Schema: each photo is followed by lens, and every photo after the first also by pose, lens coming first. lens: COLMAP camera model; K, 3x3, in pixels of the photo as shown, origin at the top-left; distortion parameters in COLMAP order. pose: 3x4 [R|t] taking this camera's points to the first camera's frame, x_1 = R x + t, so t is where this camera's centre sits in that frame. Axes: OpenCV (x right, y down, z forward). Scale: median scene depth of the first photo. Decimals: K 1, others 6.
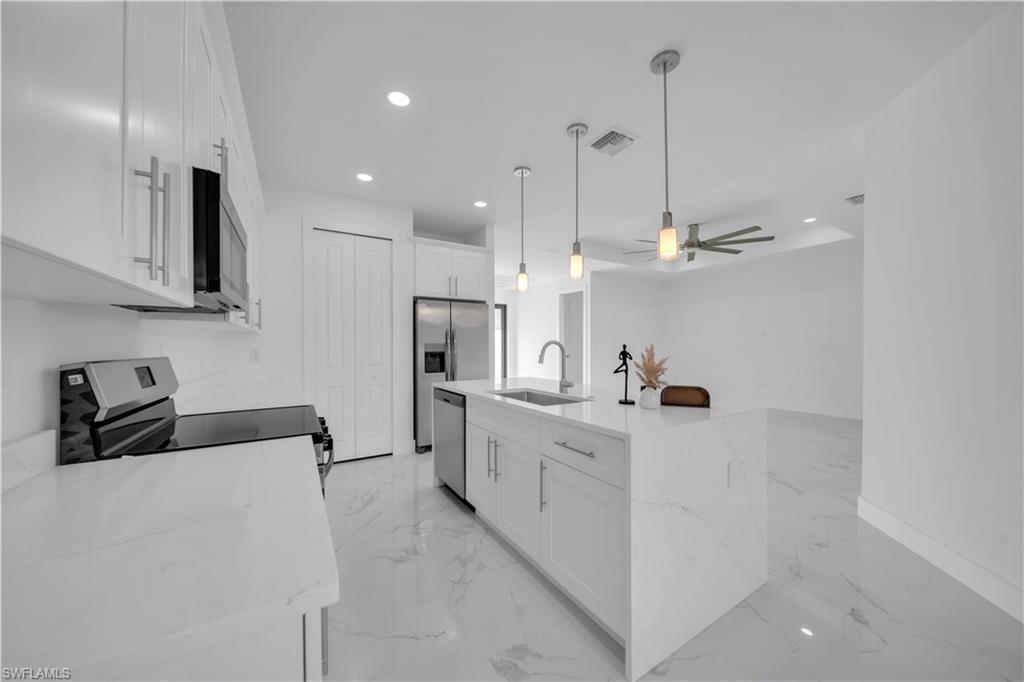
lens RADIAL K [[352.1, 0, 510.3], [0, 352.1, 346.5], [0, 0, 1]] dist [0.000264, -0.000287]
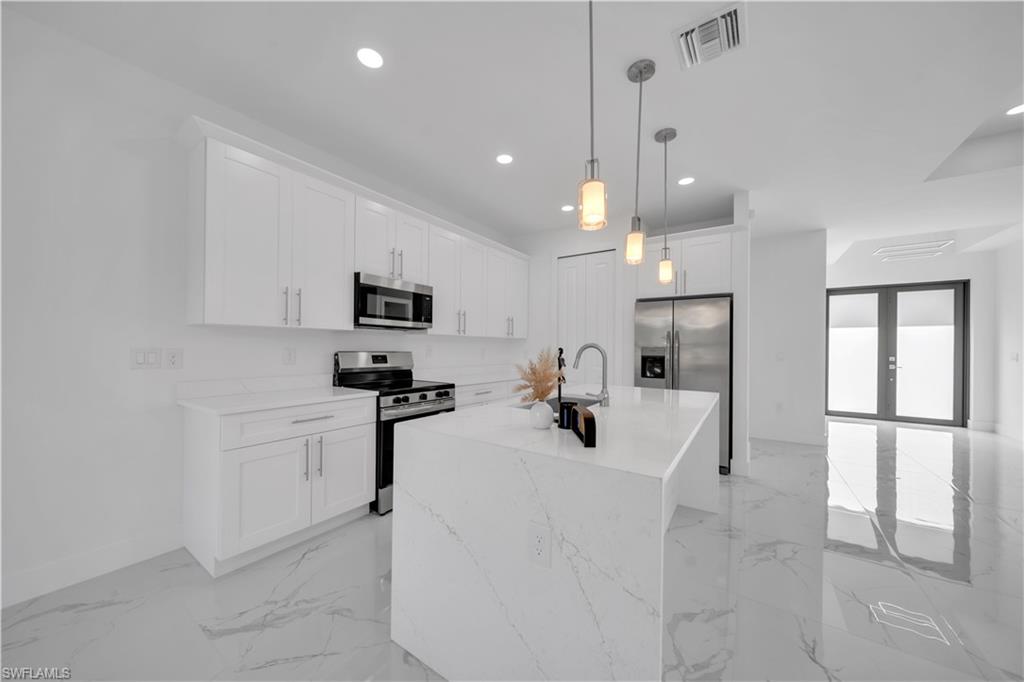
lens RADIAL K [[355.6, 0, 512.6], [0, 355.6, 344.3], [0, 0, 1]] dist [-0.000146, -0.000157]
pose [[0.416374, 0.000751, -0.909193, 0.857195], [-0.015732, 0.999856, -0.006378, -0.007484], [0.909057, 0.016959, 0.416326, 0.466965]]
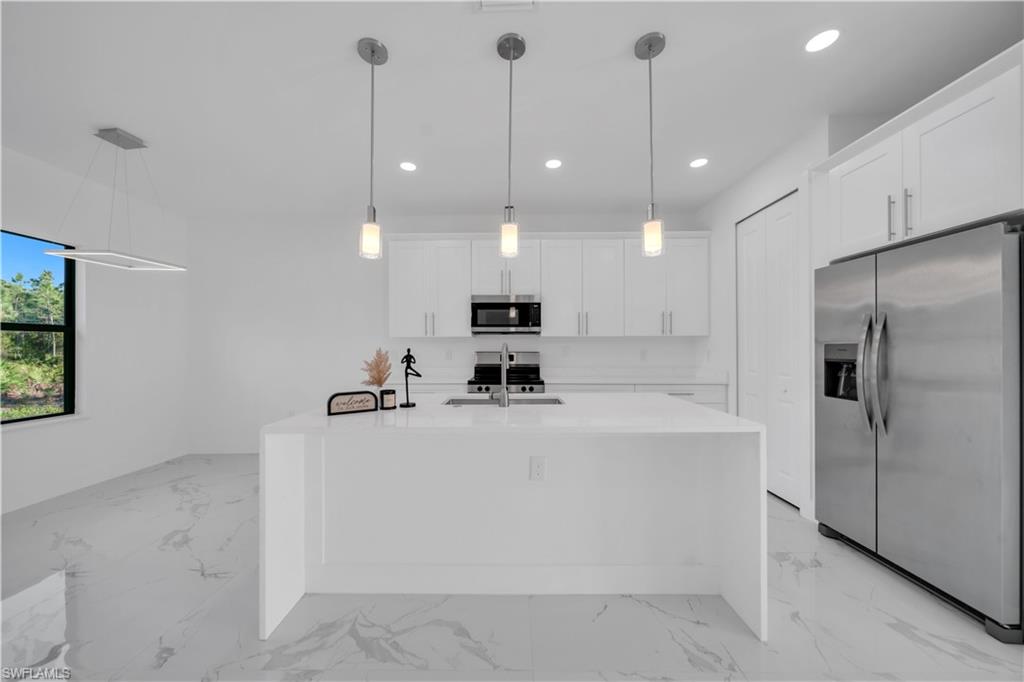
lens RADIAL K [[352.1, 0, 510.3], [0, 352.1, 346.5], [0, 0, 1]] dist [0.000264, -0.000287]
pose [[-0.529780, 0.004681, -0.848122, 0.868836], [0.002032, 0.999989, 0.004250, -0.013538], [0.848133, 0.000528, -0.529783, 1.502724]]
